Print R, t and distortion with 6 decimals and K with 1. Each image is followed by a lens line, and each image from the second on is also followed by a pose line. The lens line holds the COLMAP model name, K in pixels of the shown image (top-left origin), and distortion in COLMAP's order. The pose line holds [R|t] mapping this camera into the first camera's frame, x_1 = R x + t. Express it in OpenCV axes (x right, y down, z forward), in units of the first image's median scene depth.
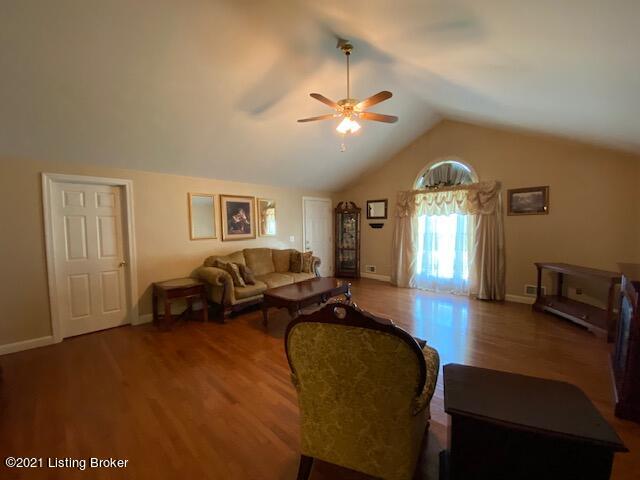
lens RADIAL K [[259.7, 0, 311.4], [0, 259.7, 239.3], [0, 0, 1]] dist [0.002909, -0.011078]
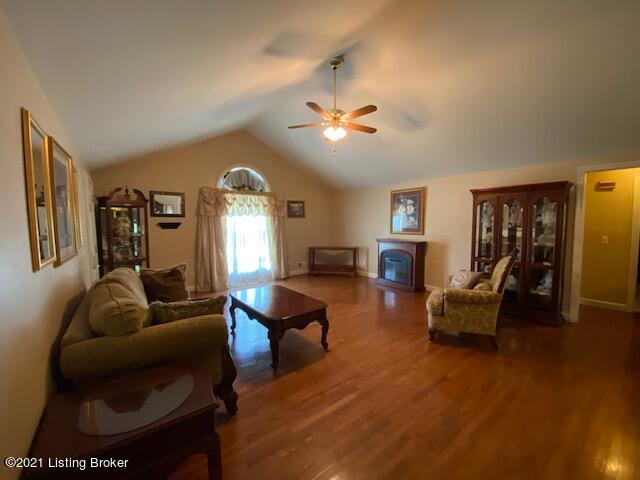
lens RADIAL K [[259.7, 0, 322.4], [0, 259.7, 241.5], [0, 0, 1]] dist [0.002909, -0.011078]
pose [[0.117809, -0.061125, 0.991153, -0.596253], [0.059461, 0.996747, 0.054402, -0.023974], [-0.991255, 0.052526, 0.121060, 0.563734]]
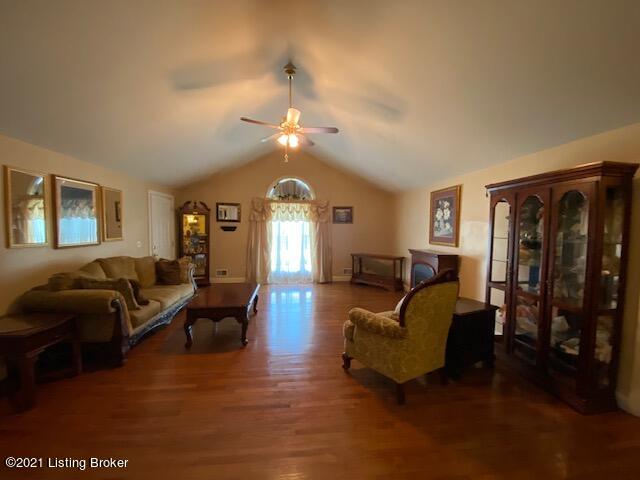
lens RADIAL K [[259.7, 0, 325.0], [0, 259.7, 242.1], [0, 0, 1]] dist [0.002909, -0.011078]
pose [[0.612580, -0.020450, 0.790144, -0.399360], [0.024330, 0.999679, 0.007010, 0.002202], [-0.790034, 0.014930, 0.612881, 0.108543]]
